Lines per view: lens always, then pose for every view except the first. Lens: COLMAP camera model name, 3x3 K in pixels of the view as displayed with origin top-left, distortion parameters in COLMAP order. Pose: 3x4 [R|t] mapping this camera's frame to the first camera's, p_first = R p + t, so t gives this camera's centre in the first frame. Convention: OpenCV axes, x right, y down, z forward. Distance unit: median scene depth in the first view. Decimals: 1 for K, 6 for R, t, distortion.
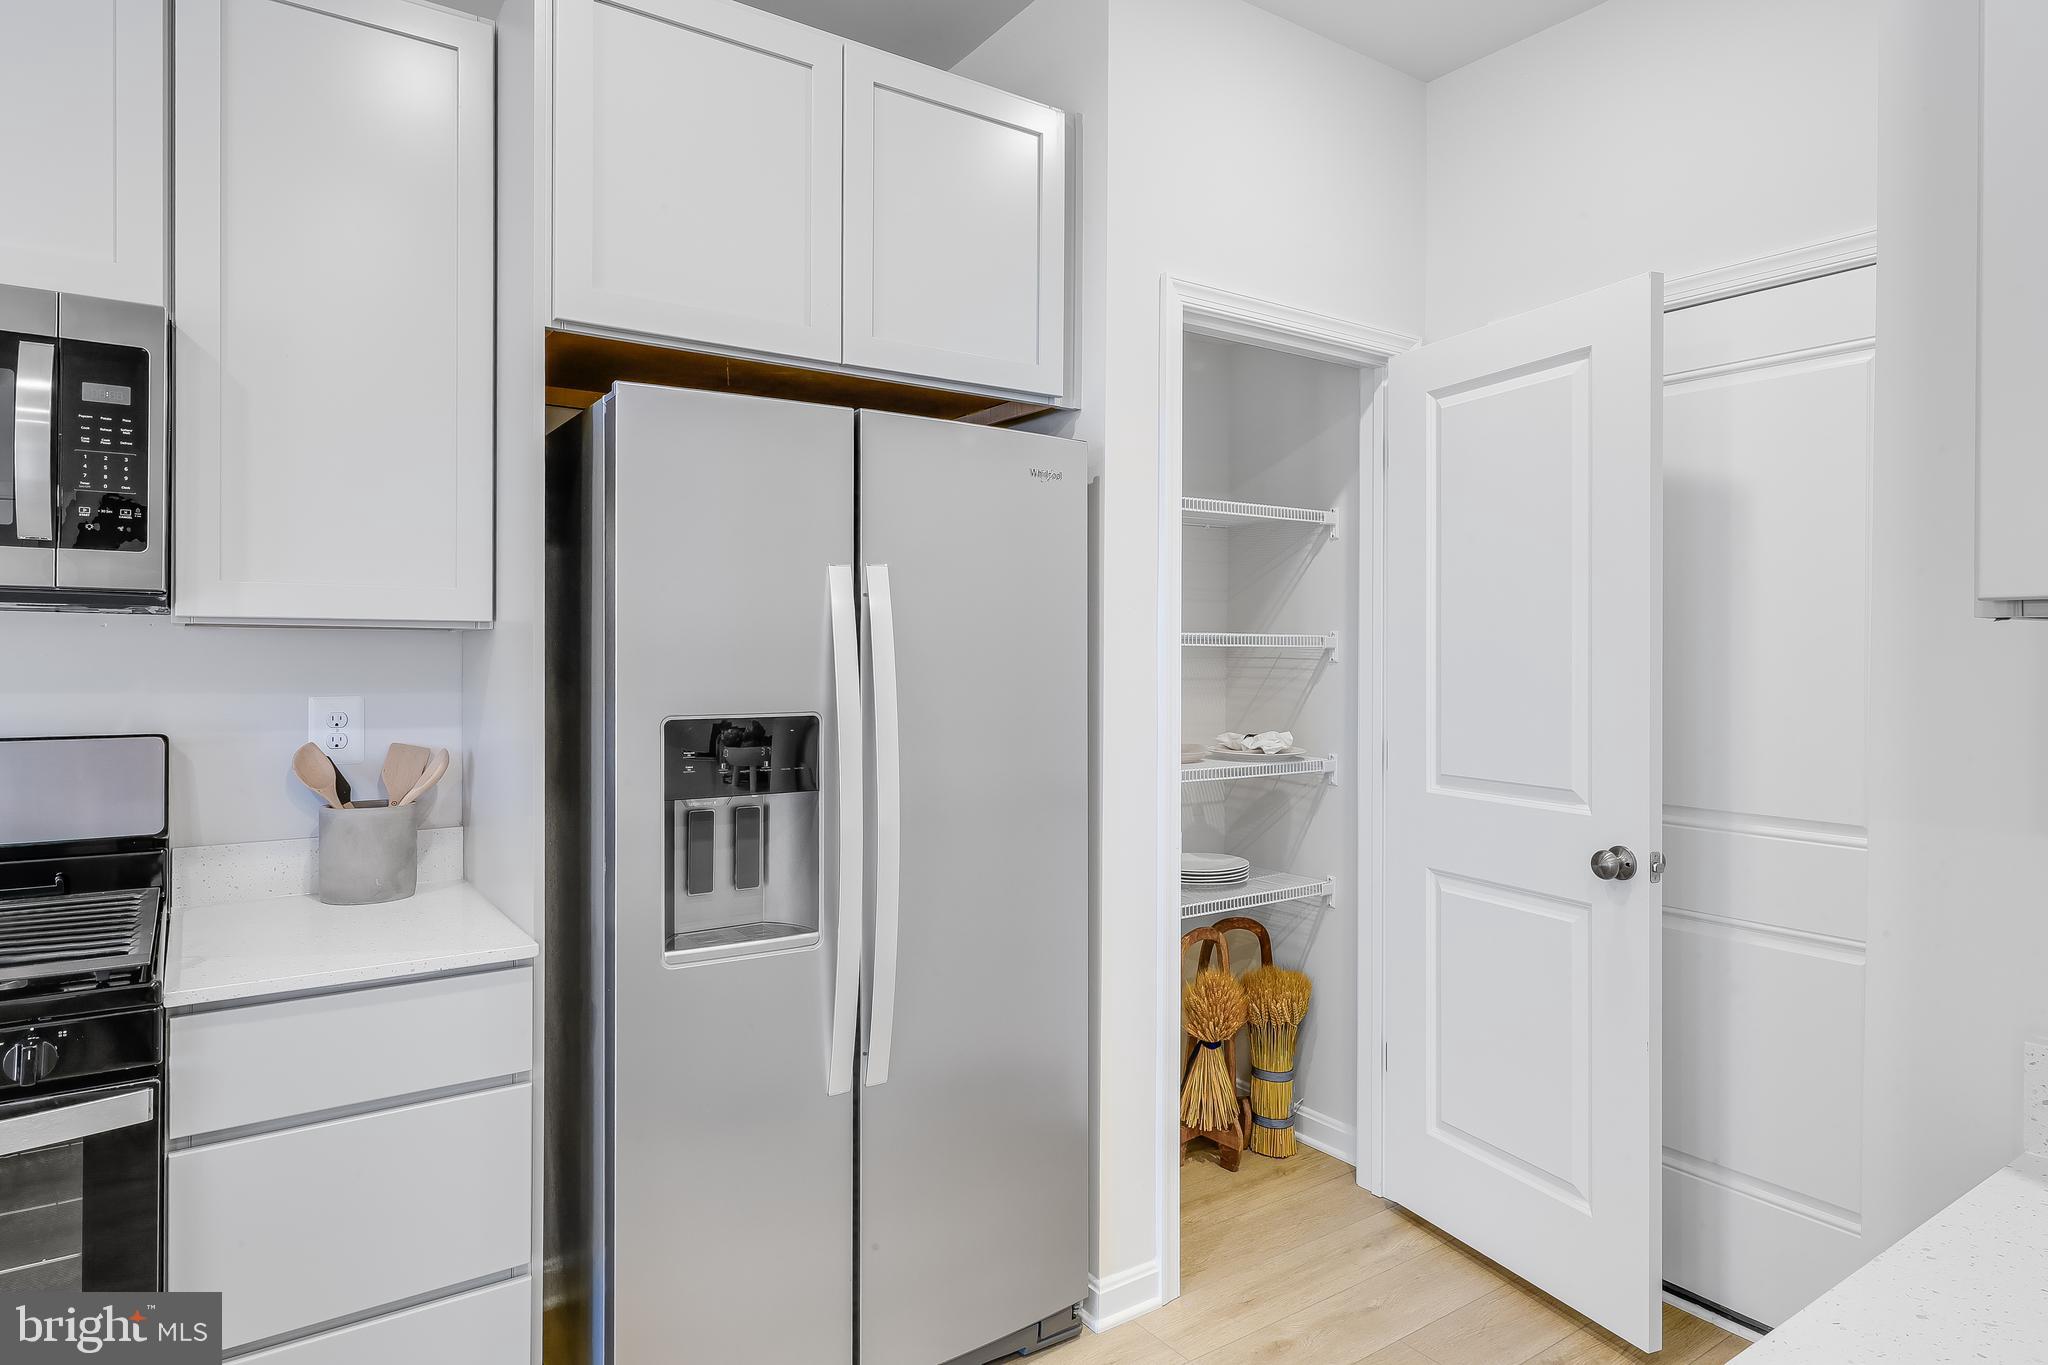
lens RADIAL K [[1187.0, 0, 1013.4], [0, 1187.0, 643.1], [0, 0, 1]] dist [0.009313, 0.002427]
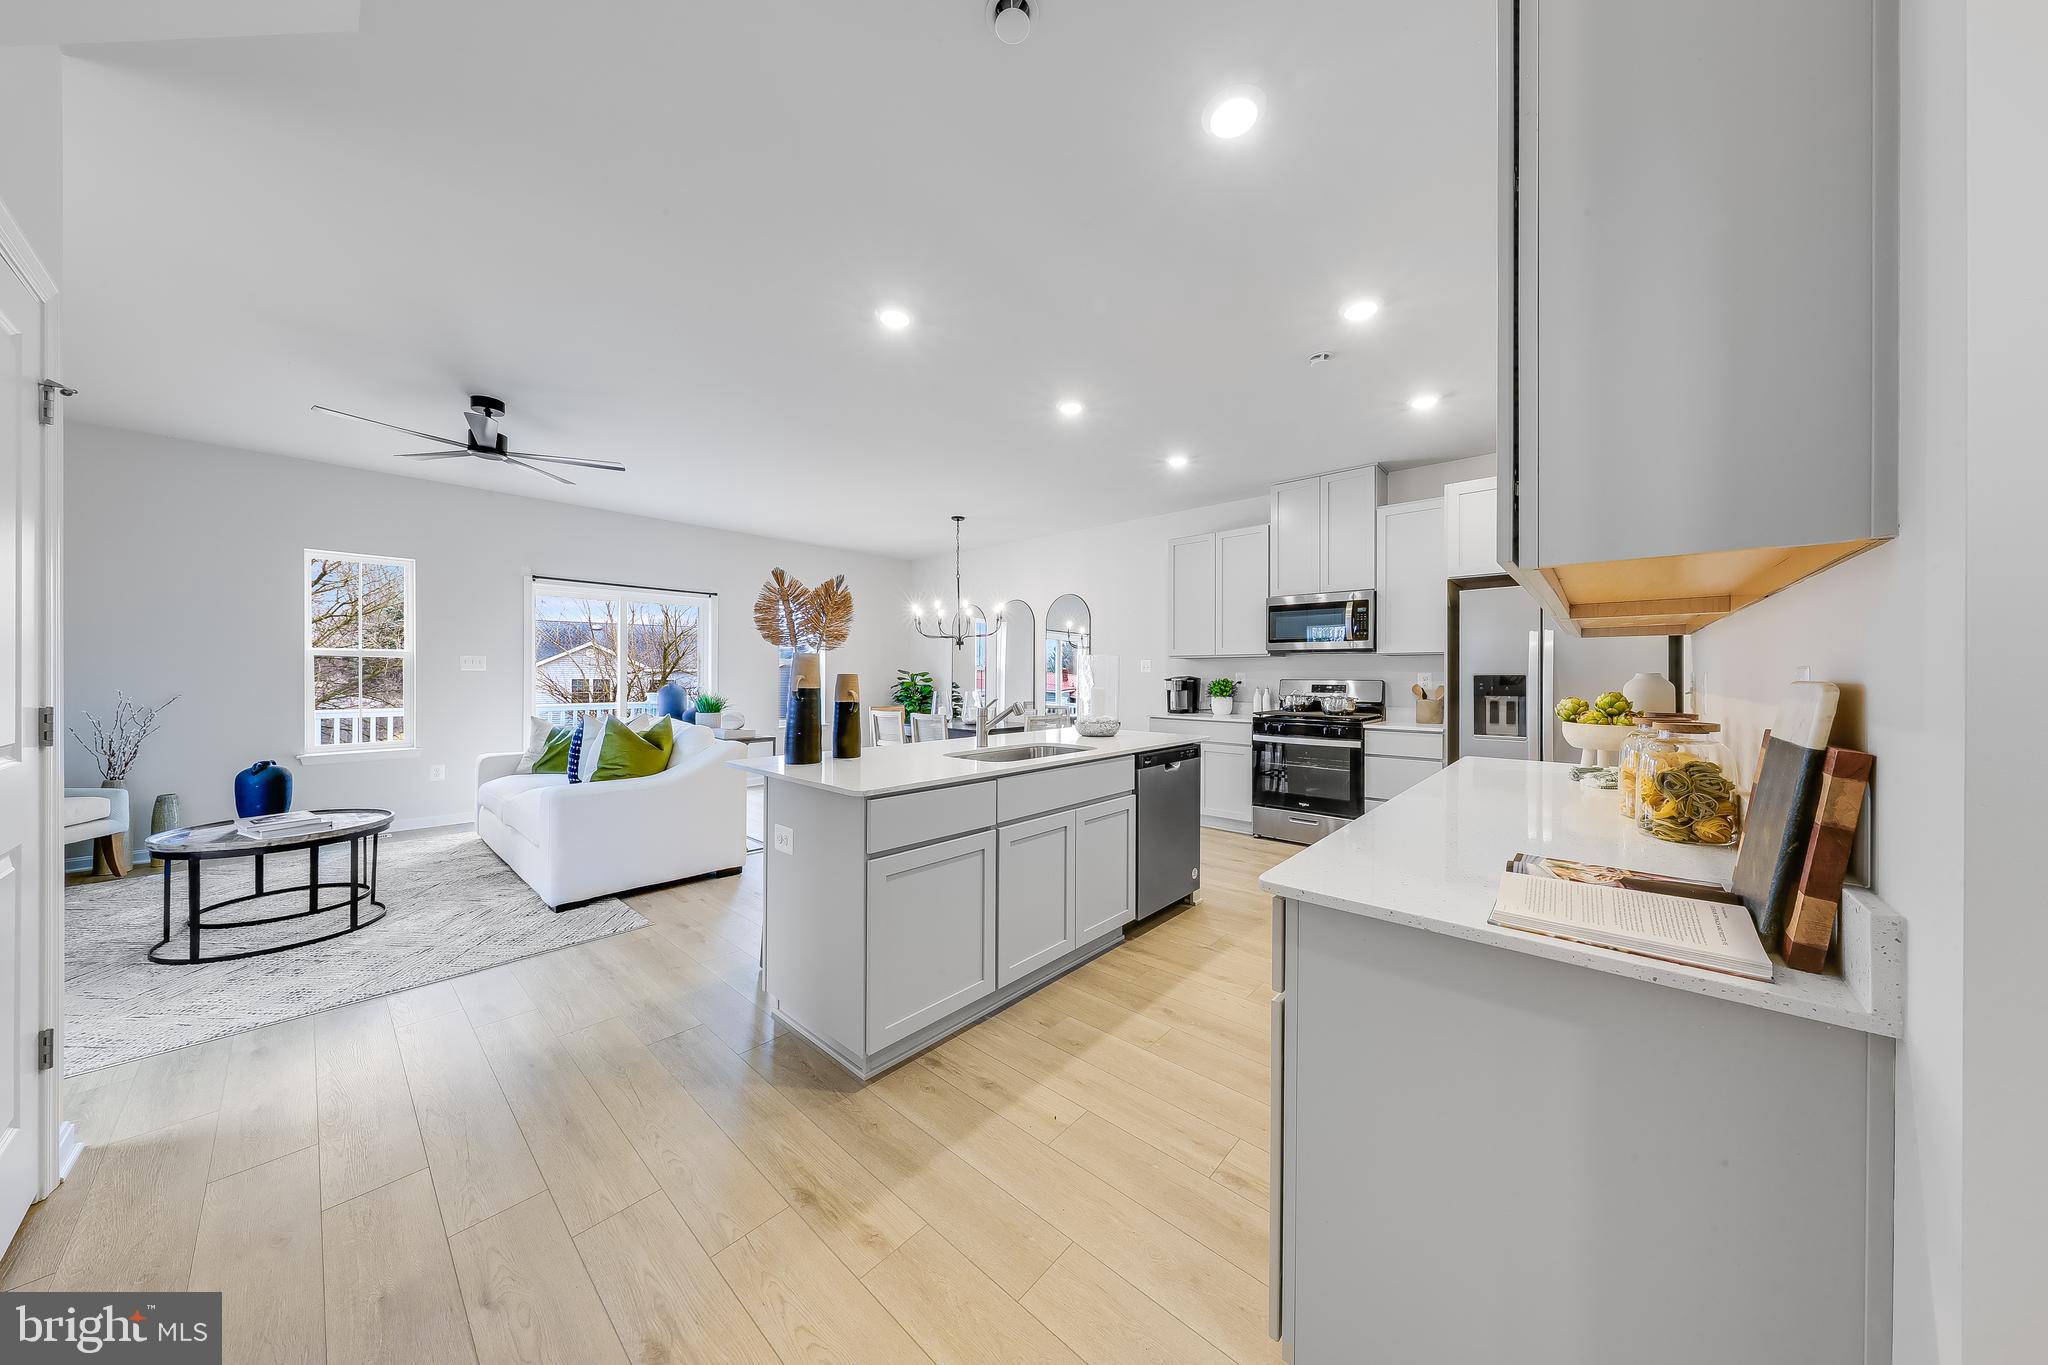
lens RADIAL K [[640.4, 0, 1020.9], [0, 640.4, 675.5], [0, 0, 1]] dist [0.000066, -0.000008]
pose [[0.228406, -0.003147, -0.973561, 1.350972], [0.004536, 0.999987, -0.002169, 0.060350], [0.973555, -0.003921, 0.228418, -0.892372]]
